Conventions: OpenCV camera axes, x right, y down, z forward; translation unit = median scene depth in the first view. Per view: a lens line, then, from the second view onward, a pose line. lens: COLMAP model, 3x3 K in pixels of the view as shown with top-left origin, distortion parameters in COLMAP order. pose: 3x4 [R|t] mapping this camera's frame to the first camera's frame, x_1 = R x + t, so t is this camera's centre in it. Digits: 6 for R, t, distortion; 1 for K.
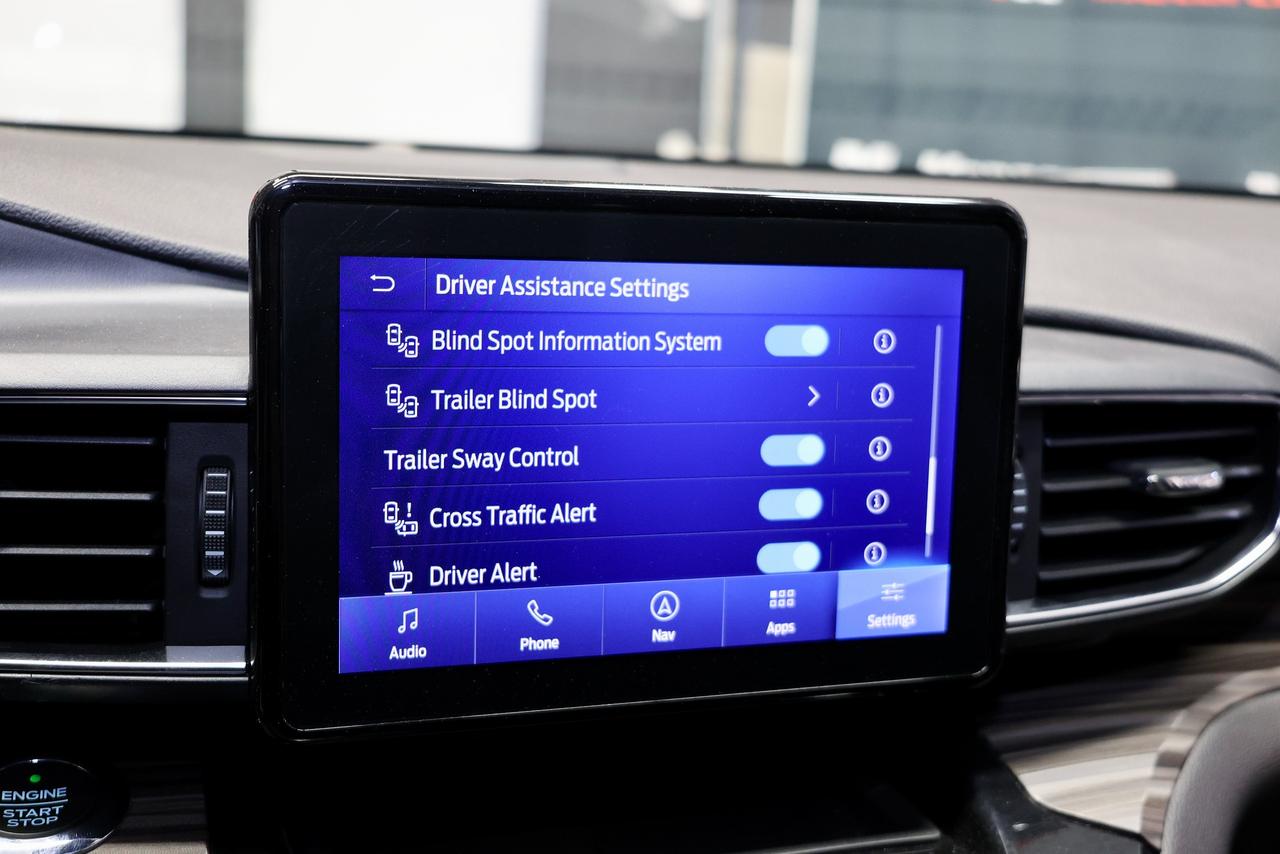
lens RADIAL K [[1469.9, 0, 647.5], [0, 1469.9, 421.0], [0, 0, 1]] dist [0.015469, 0.000000]
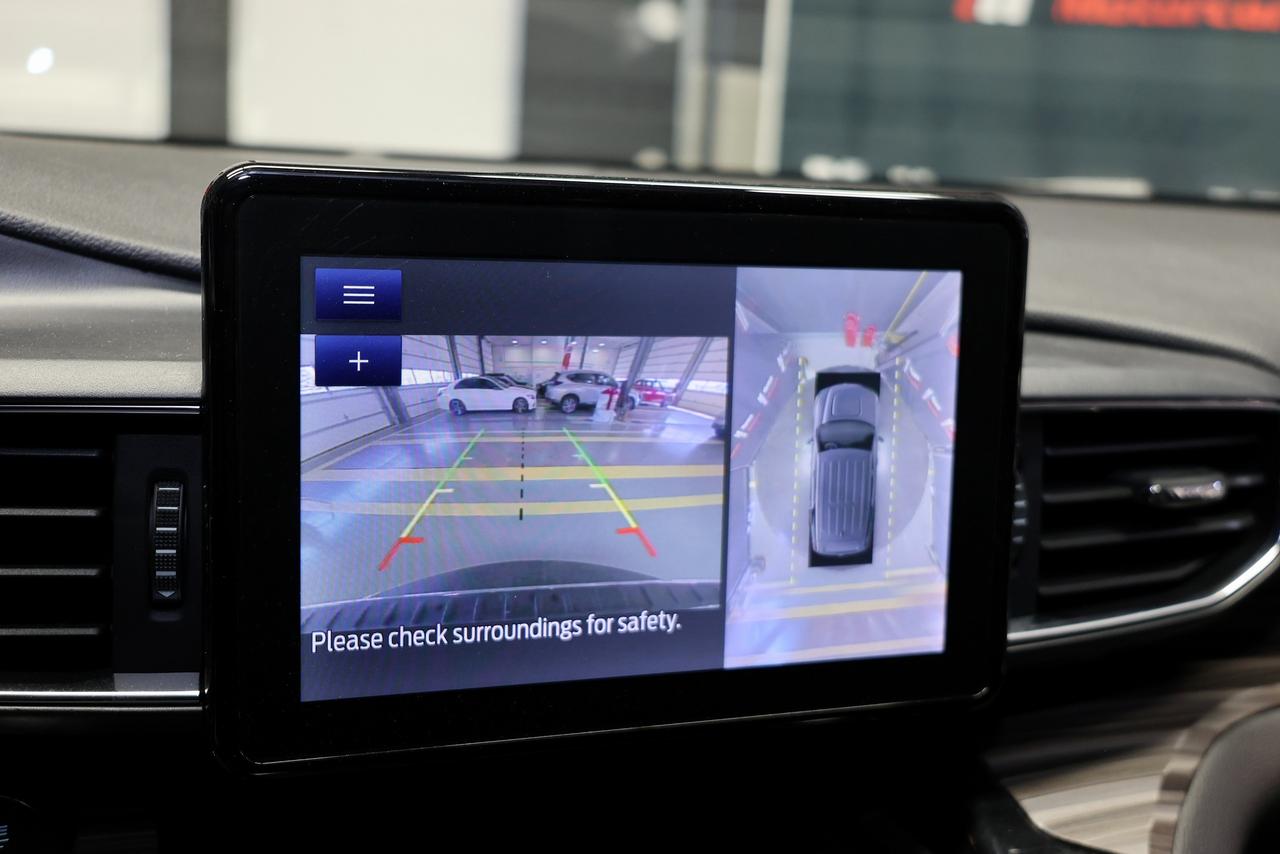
lens RADIAL K [[1420.8, 0, 637.3], [0, 1420.8, 420.9], [0, 0, 1]] dist [0.002393, 0.000000]
pose [[0.999936, -0.002852, 0.010932, -0.005221], [0.002943, 0.999961, -0.008334, 0.001670], [-0.010908, 0.008365, 0.999906, 0.086661]]
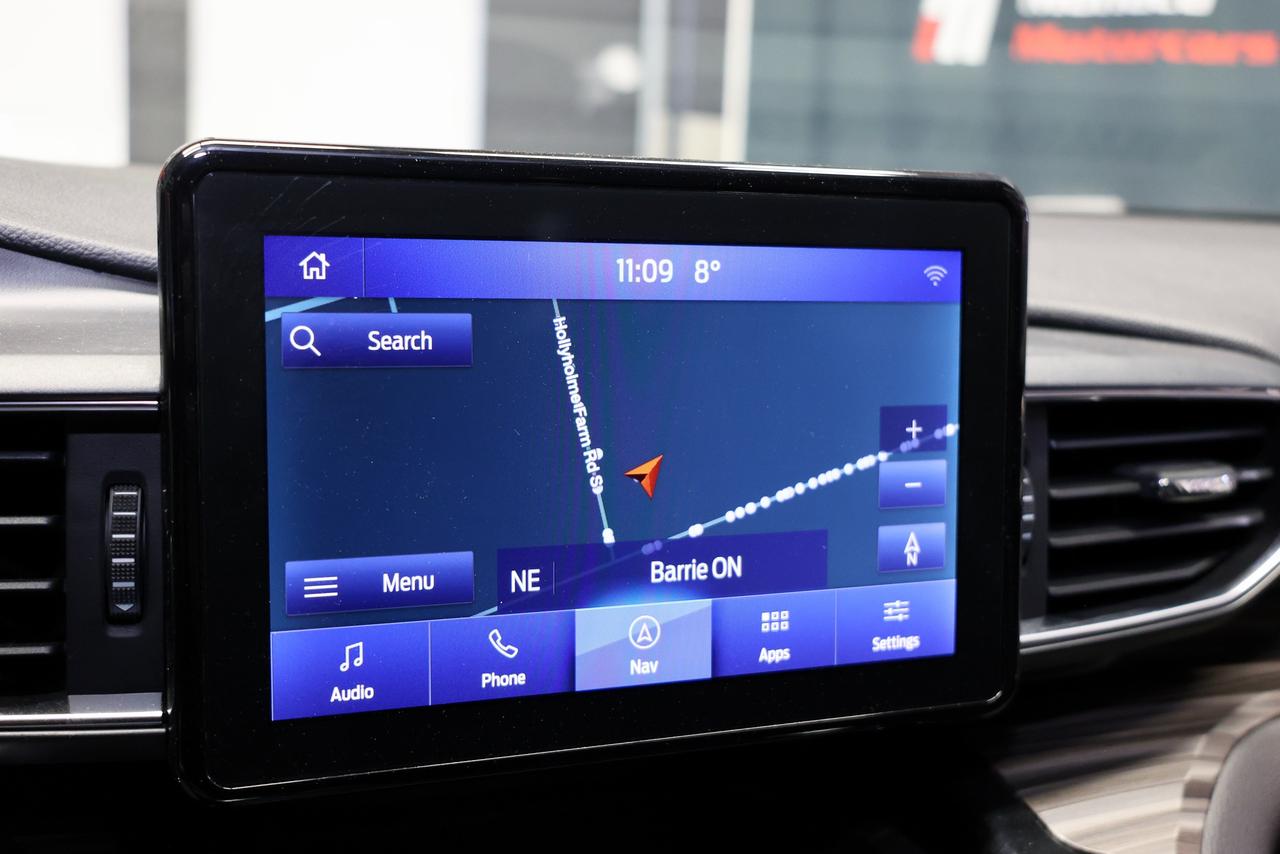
lens RADIAL K [[1420.8, 0, 639.6], [0, 1420.8, 422.8], [0, 0, 1]] dist [0.002393, 0.000000]
pose [[0.998981, -0.027146, 0.036053, -0.017759], [0.028761, 0.998570, -0.045070, 0.036706], [-0.034778, 0.046061, 0.998333, 0.137125]]
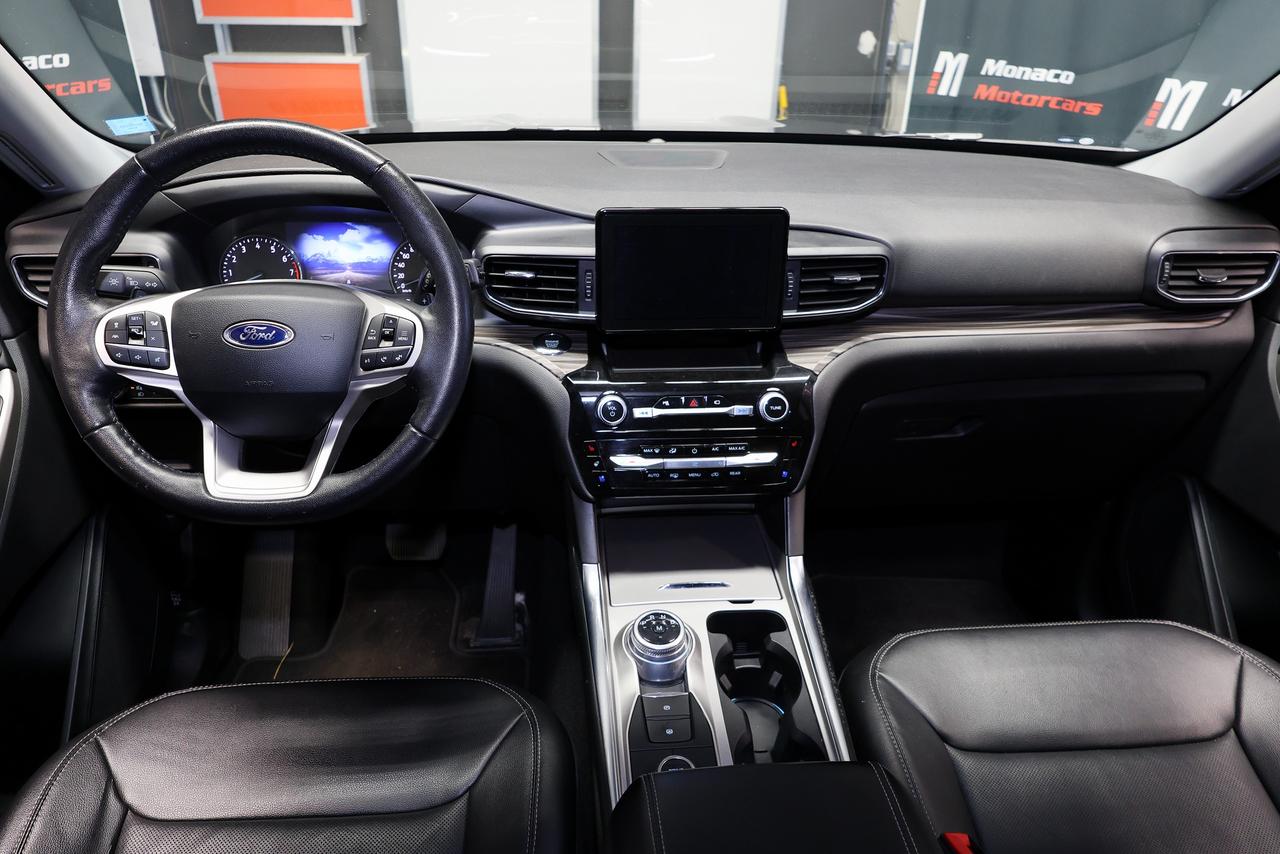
lens RADIAL K [[936.3, 0, 643.4], [0, 936.3, 435.9], [0, 0, 1]] dist [0.017502, -0.016465]
pose [[0.963707, 0.083960, -0.253416, 0.568391], [-0.010892, 0.960832, 0.276916, -0.252009], [0.266740, -0.264105, 0.926875, -1.560517]]
